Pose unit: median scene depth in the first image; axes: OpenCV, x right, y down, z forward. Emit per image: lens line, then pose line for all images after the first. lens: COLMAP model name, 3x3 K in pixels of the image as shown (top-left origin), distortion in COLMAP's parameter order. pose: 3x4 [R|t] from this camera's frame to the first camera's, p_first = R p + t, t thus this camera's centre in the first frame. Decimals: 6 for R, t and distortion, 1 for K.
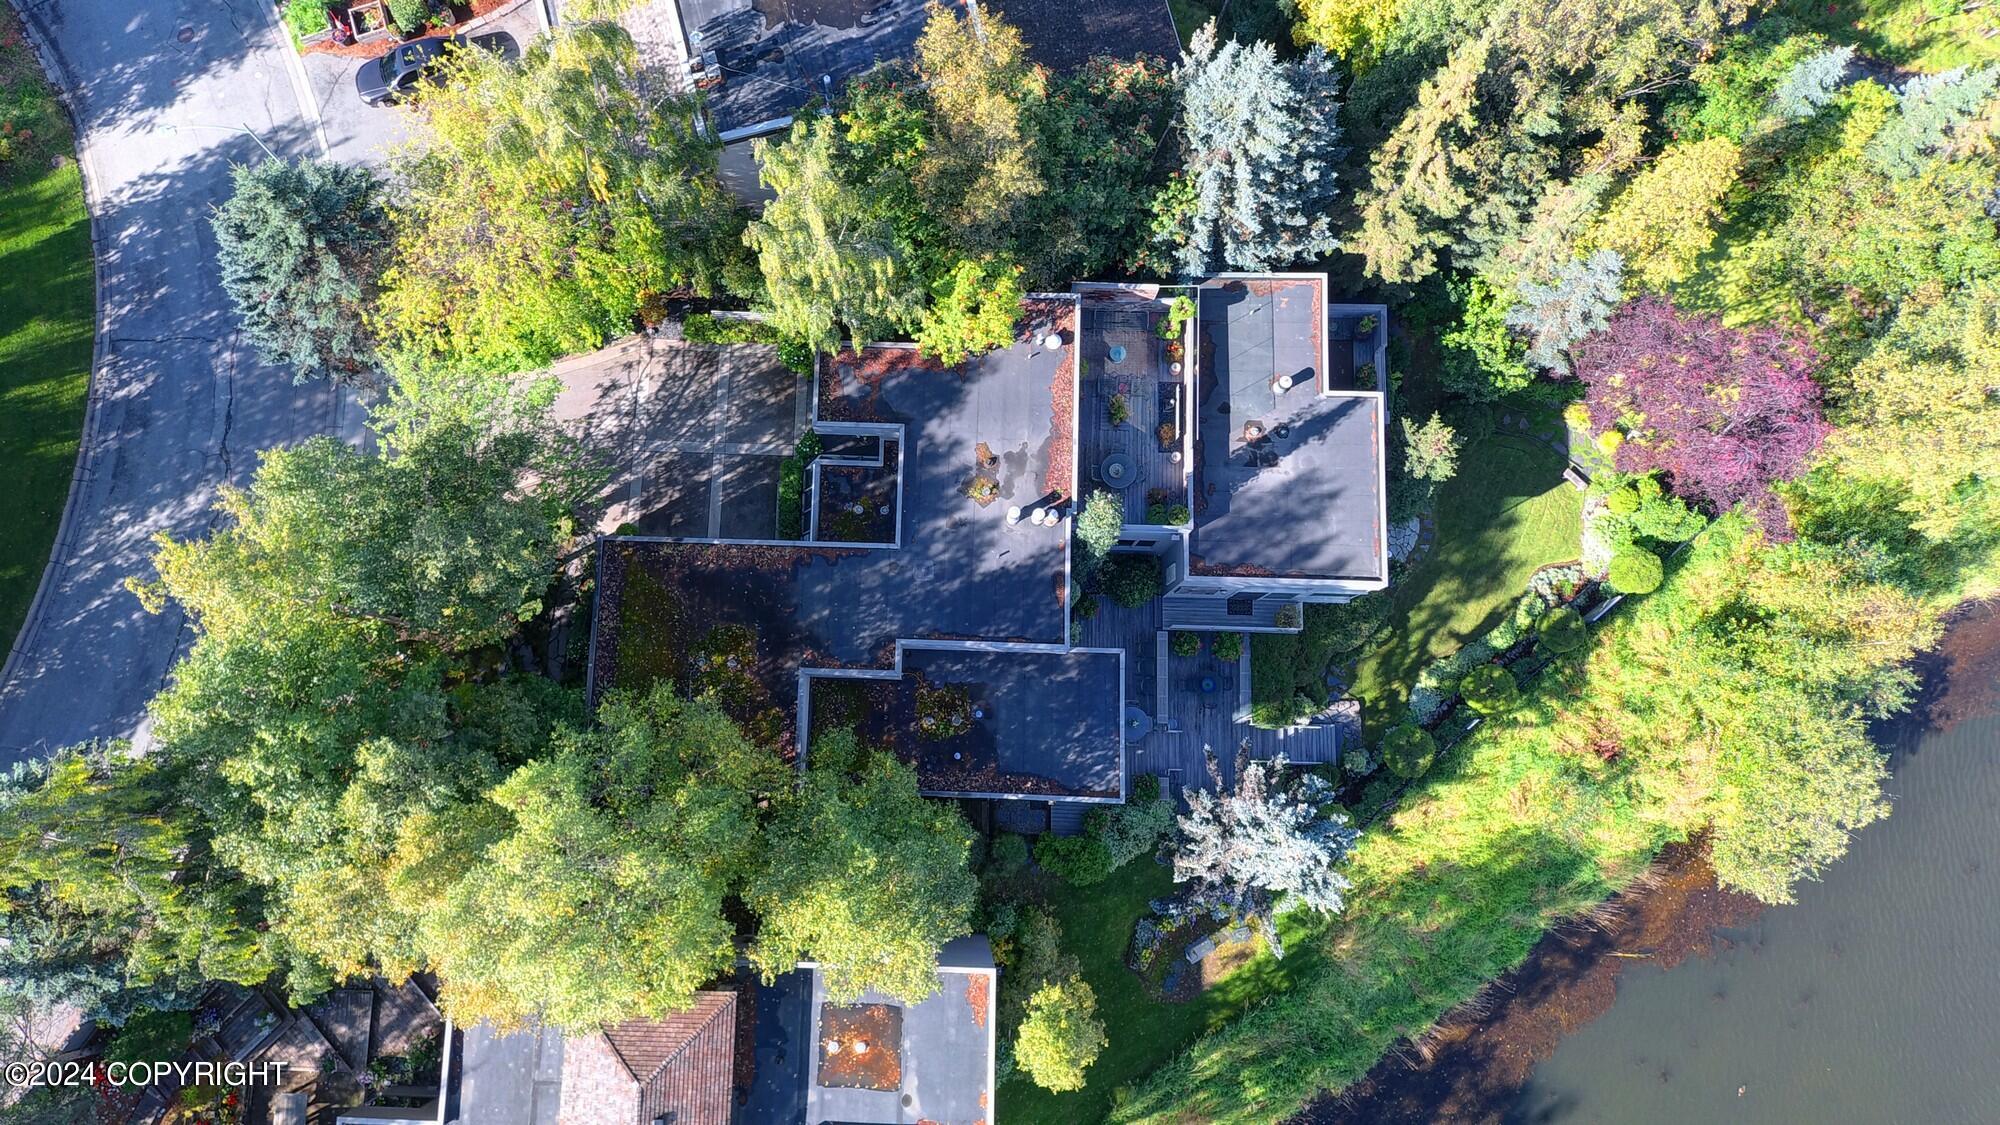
lens RADIAL K [[1172.8, 0, 931.2], [0, 1172.8, 571.0], [0, 0, 1]] dist [0.086074, -0.082076]
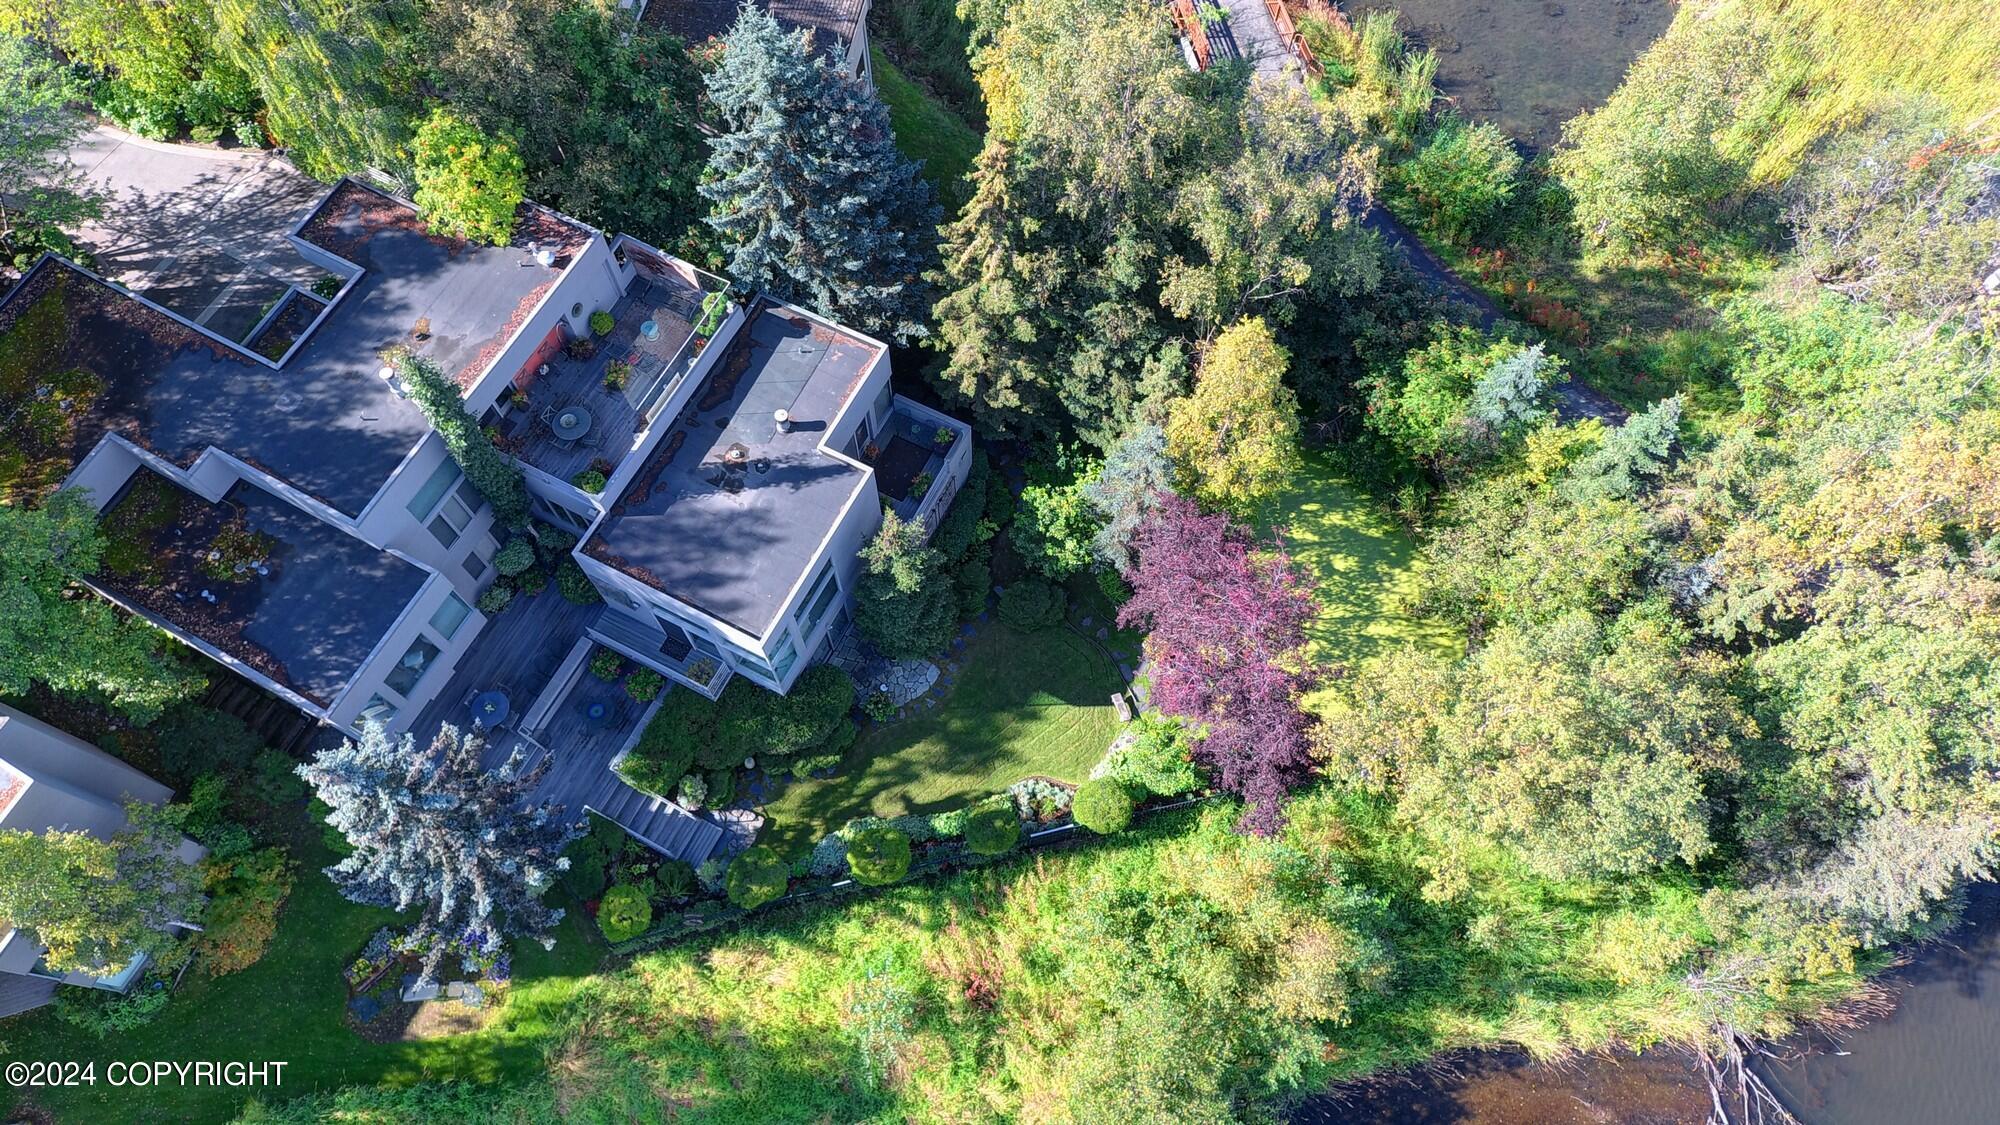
lens RADIAL K [[1172.8, 0, 931.2], [0, 1172.8, 571.0], [0, 0, 1]] dist [0.086074, -0.082076]
pose [[0.899304, 0.398916, -0.179216, 0.599545], [-0.430810, 0.878571, -0.206194, 0.083537], [0.075200, 0.262640, 0.961959, 0.151963]]
